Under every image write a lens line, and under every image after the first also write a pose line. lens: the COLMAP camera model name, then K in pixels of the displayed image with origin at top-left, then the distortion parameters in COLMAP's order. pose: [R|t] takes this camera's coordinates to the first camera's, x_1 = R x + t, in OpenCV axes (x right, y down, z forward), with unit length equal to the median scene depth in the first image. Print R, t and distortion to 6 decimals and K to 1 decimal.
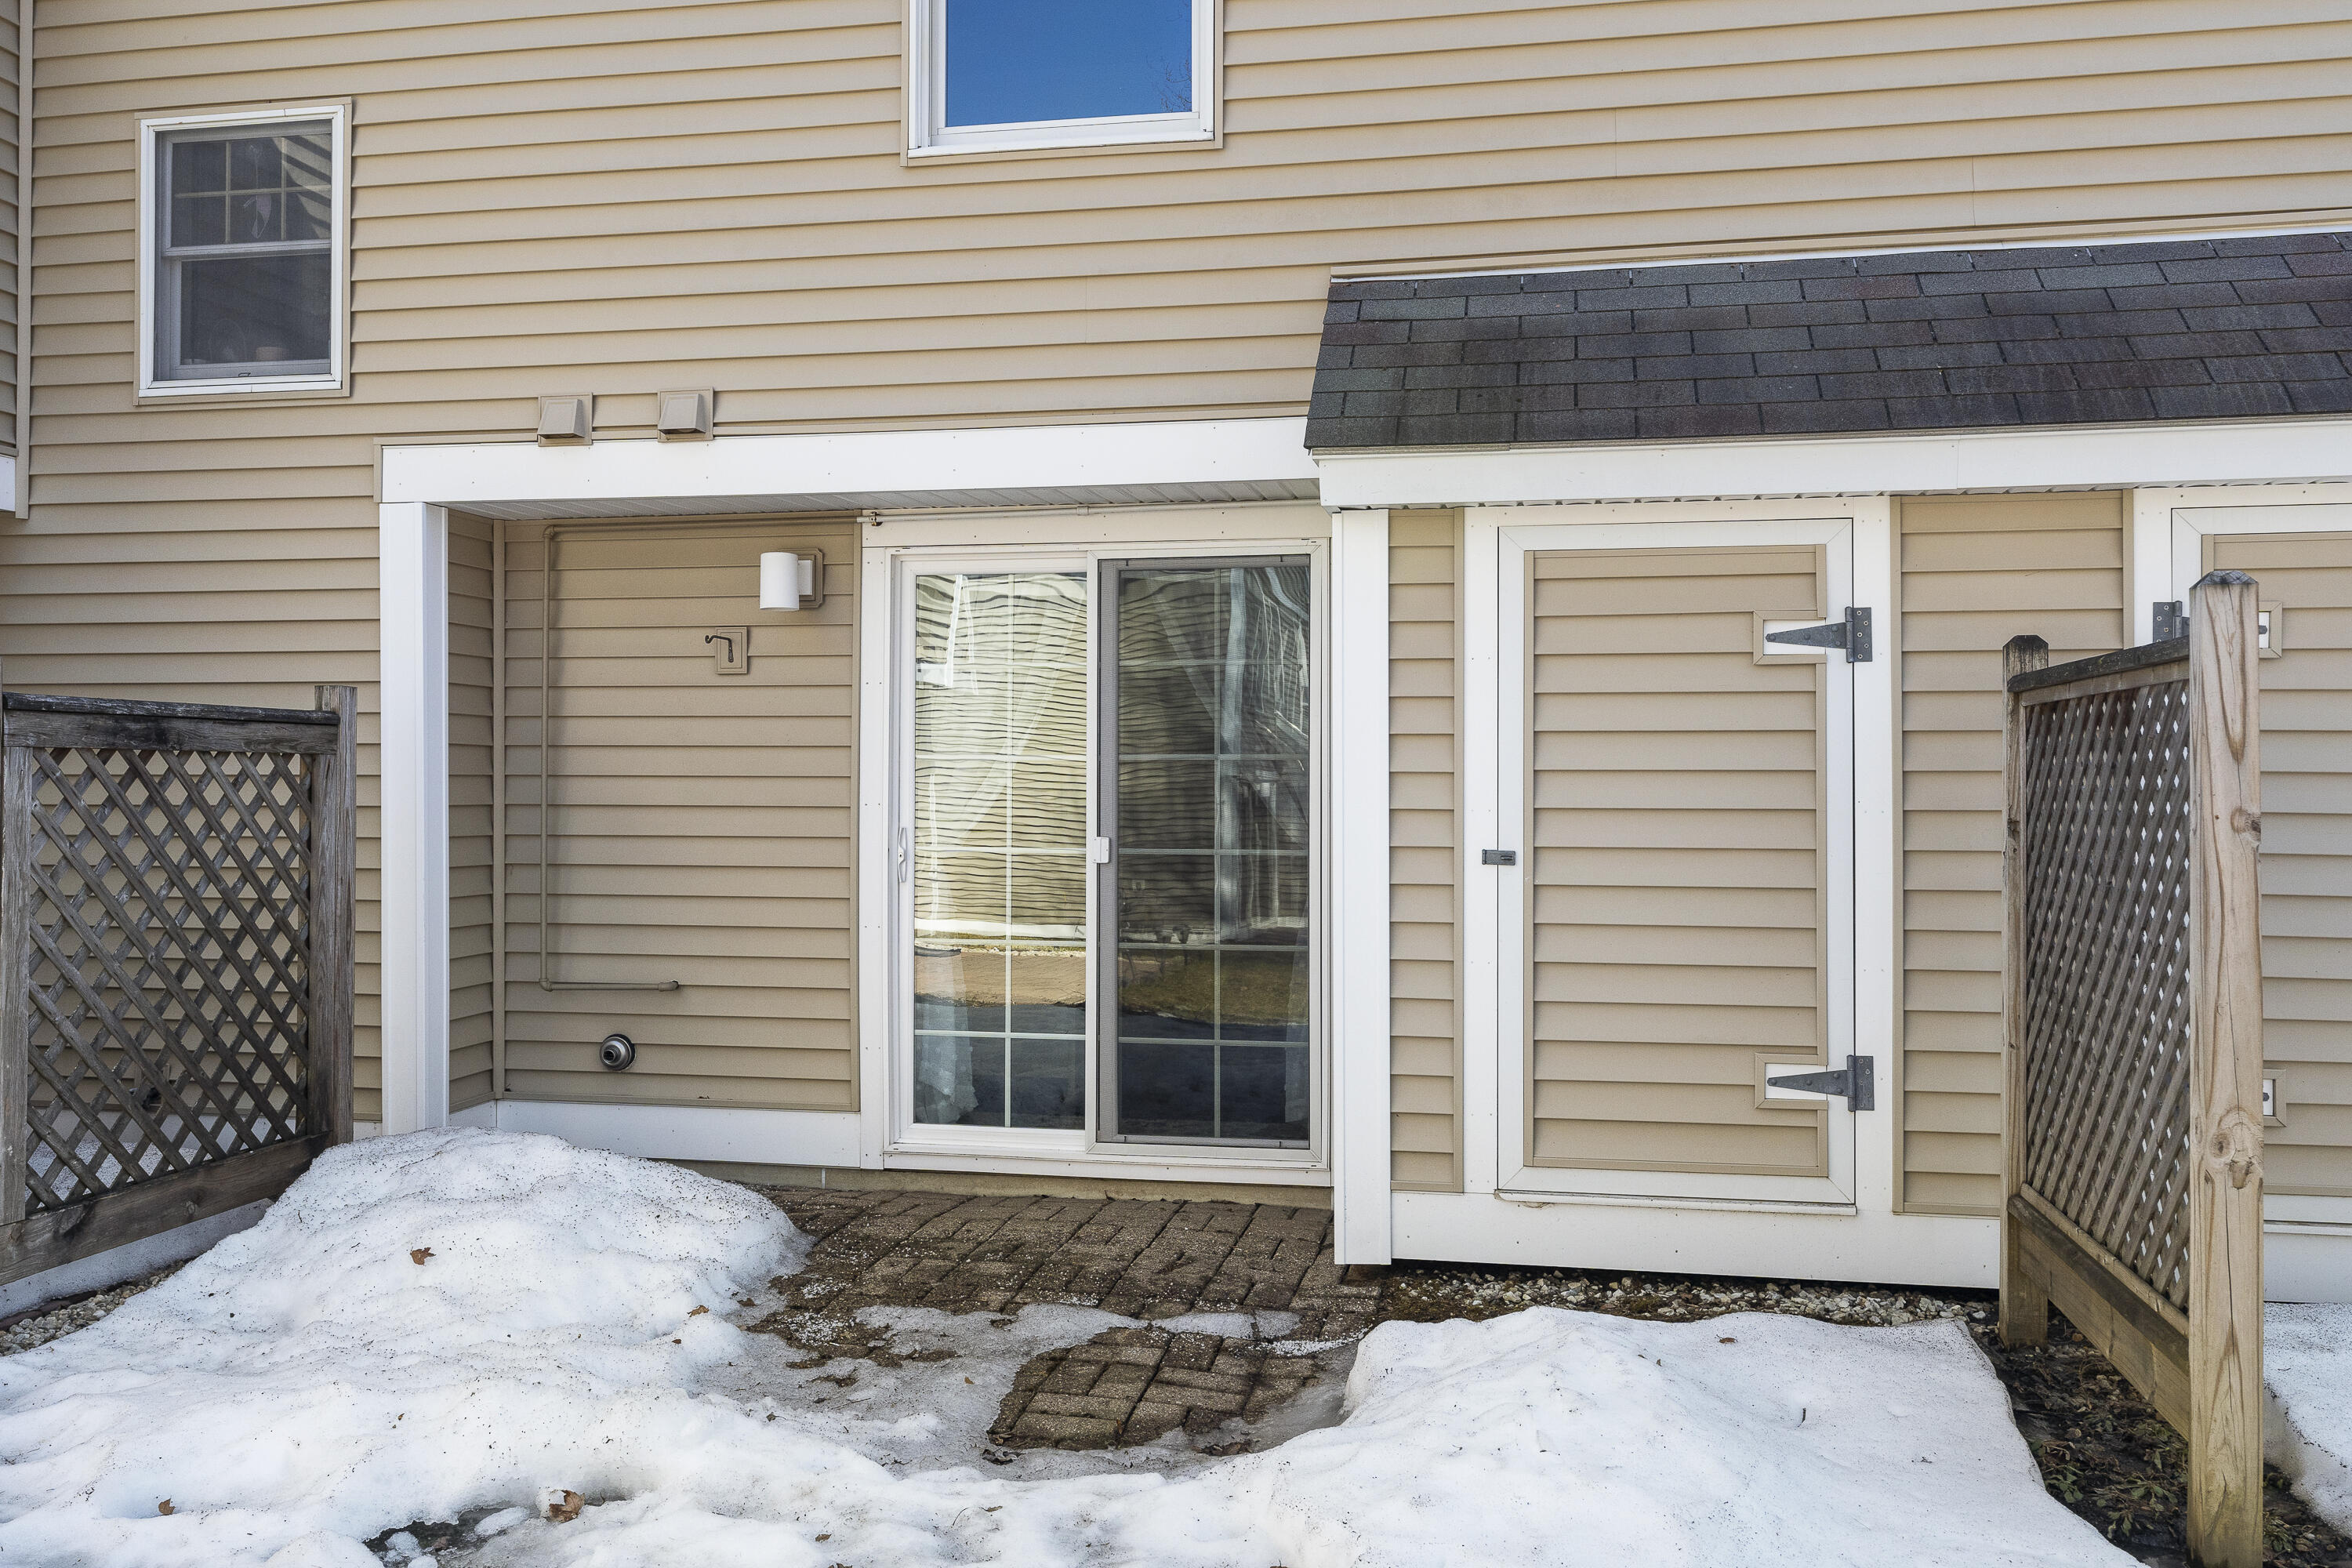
lens RADIAL K [[1951.9, 0, 1176.0], [0, 1951.9, 784.0], [0, 0, 1]] dist [0.002595, 0.004877]
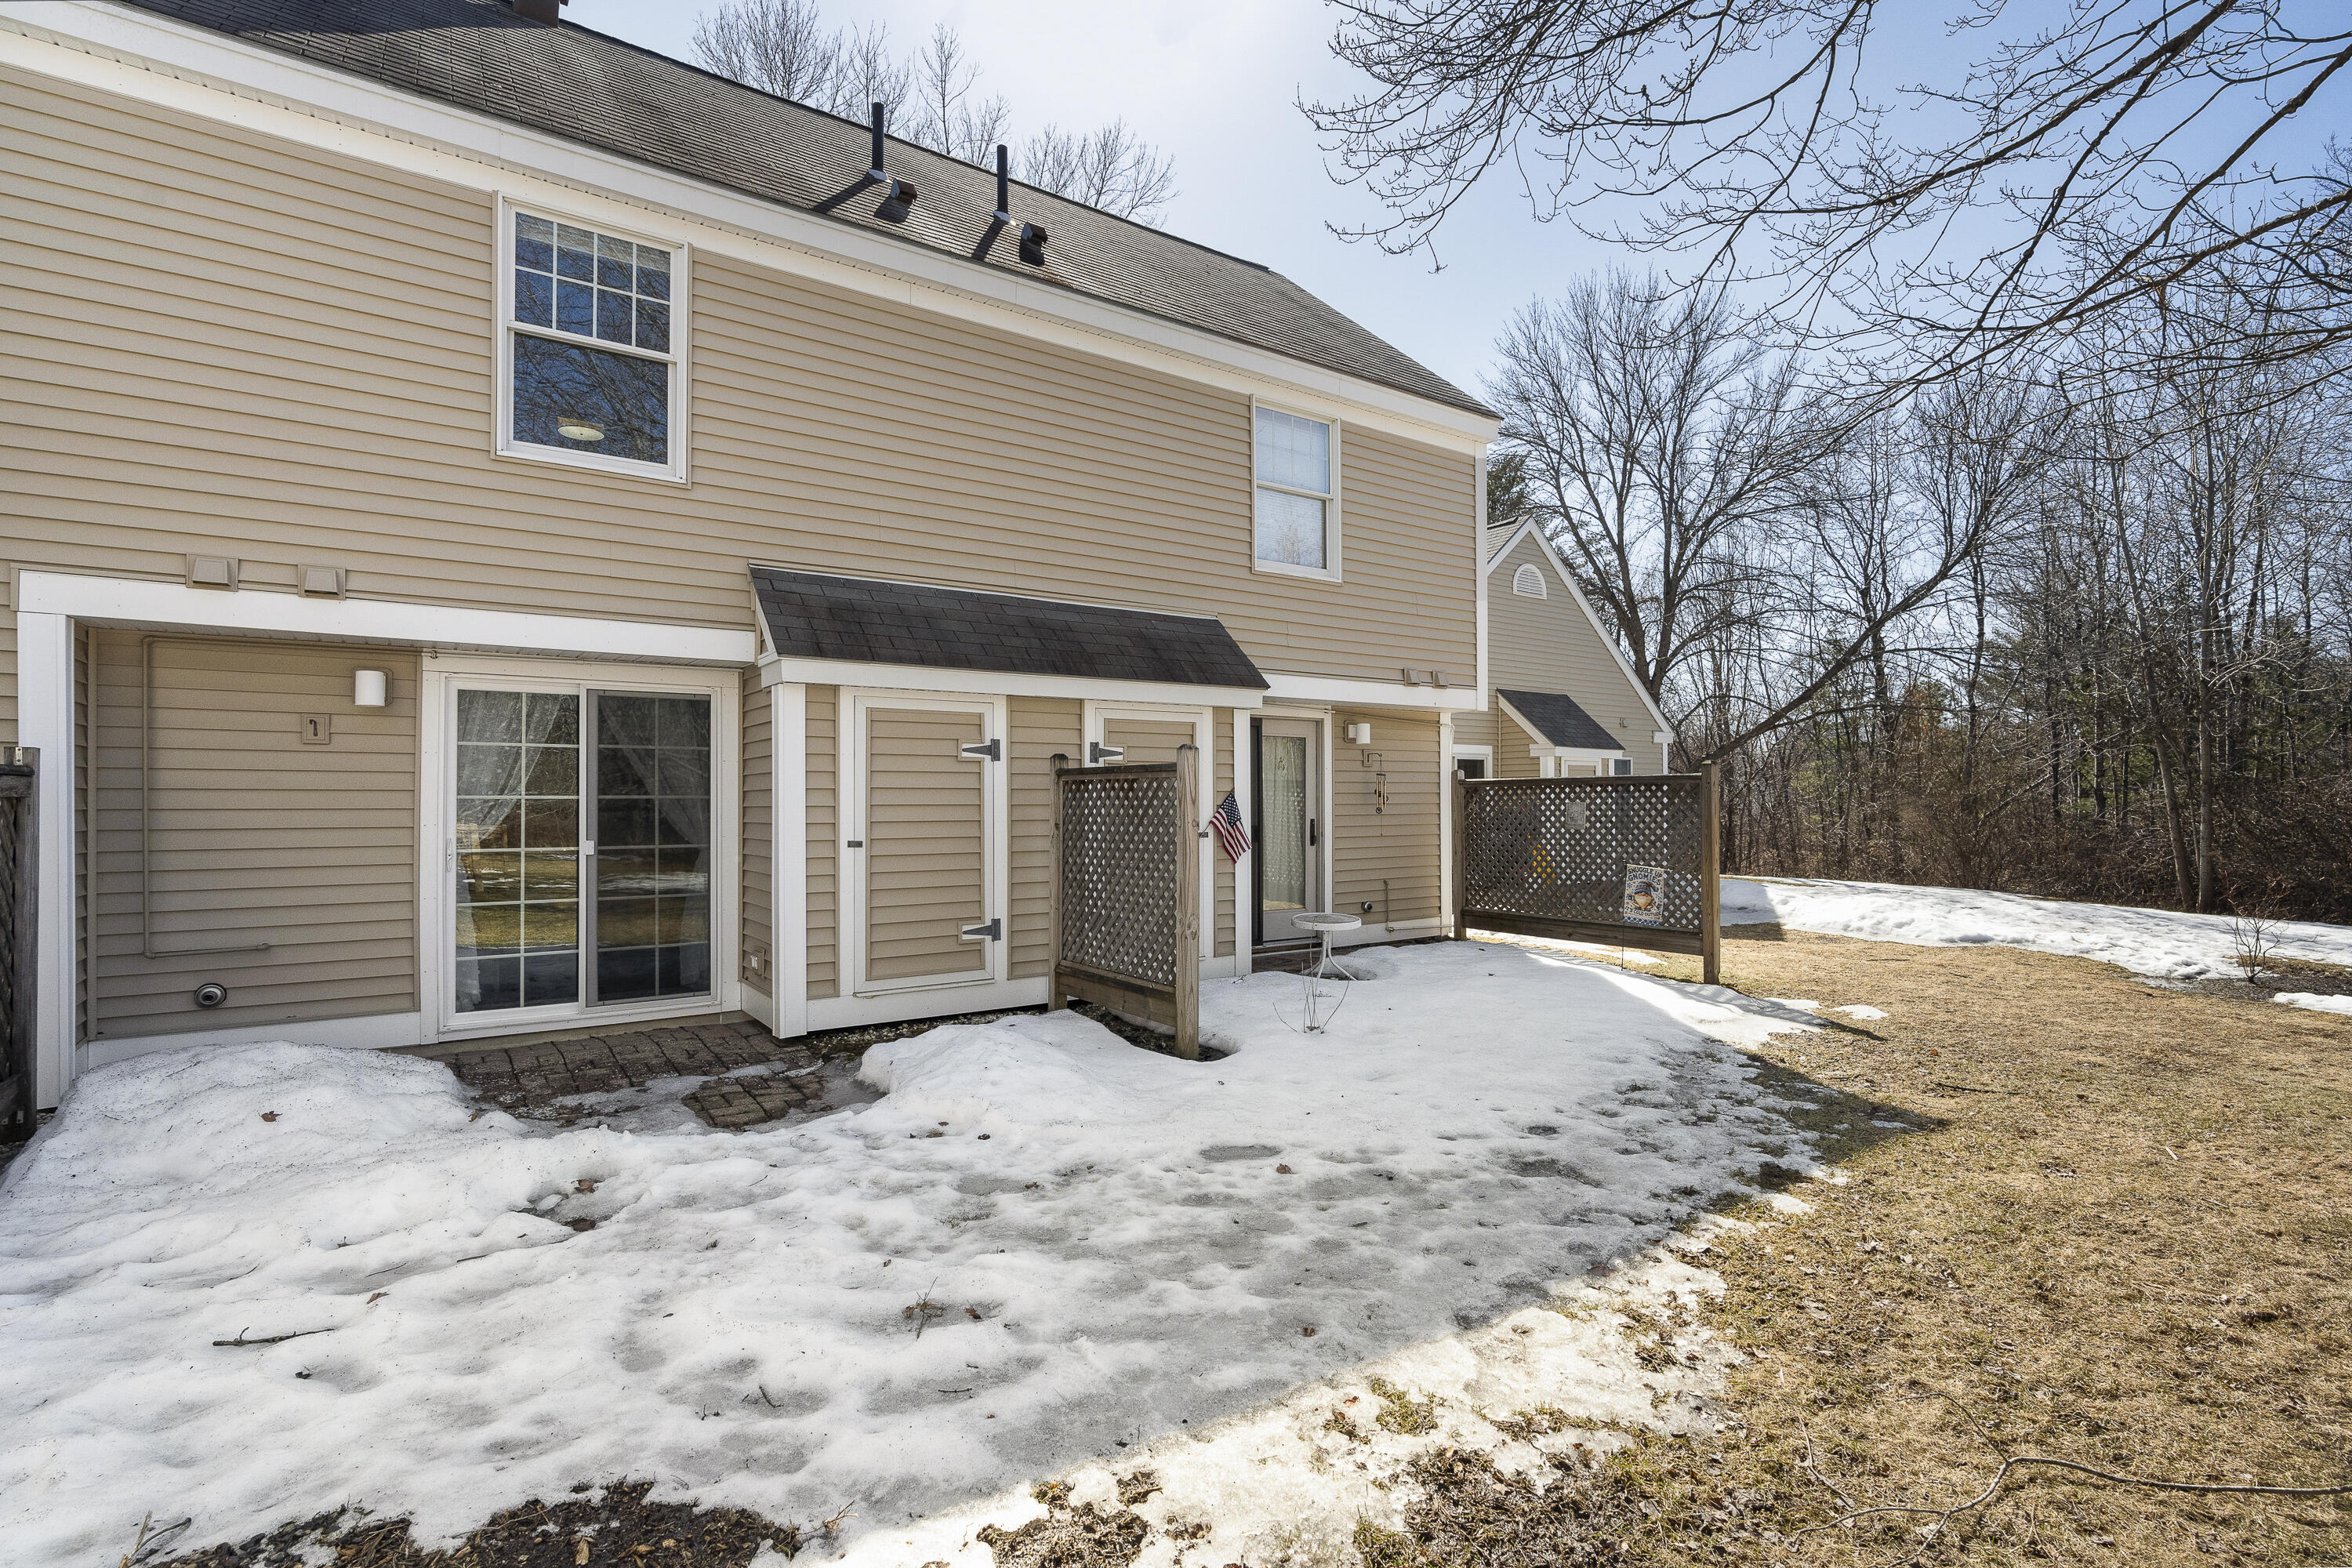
lens RADIAL K [[1118.2, 0, 1197.3], [0, 1118.2, 789.1], [0, 0, 1]] dist [0.001077, 0.001584]
pose [[0.685872, 0.002704, 0.727717, -0.498572], [-0.000087, 0.999993, -0.003633, -0.020901], [-0.727722, 0.002428, 0.685868, -0.164504]]
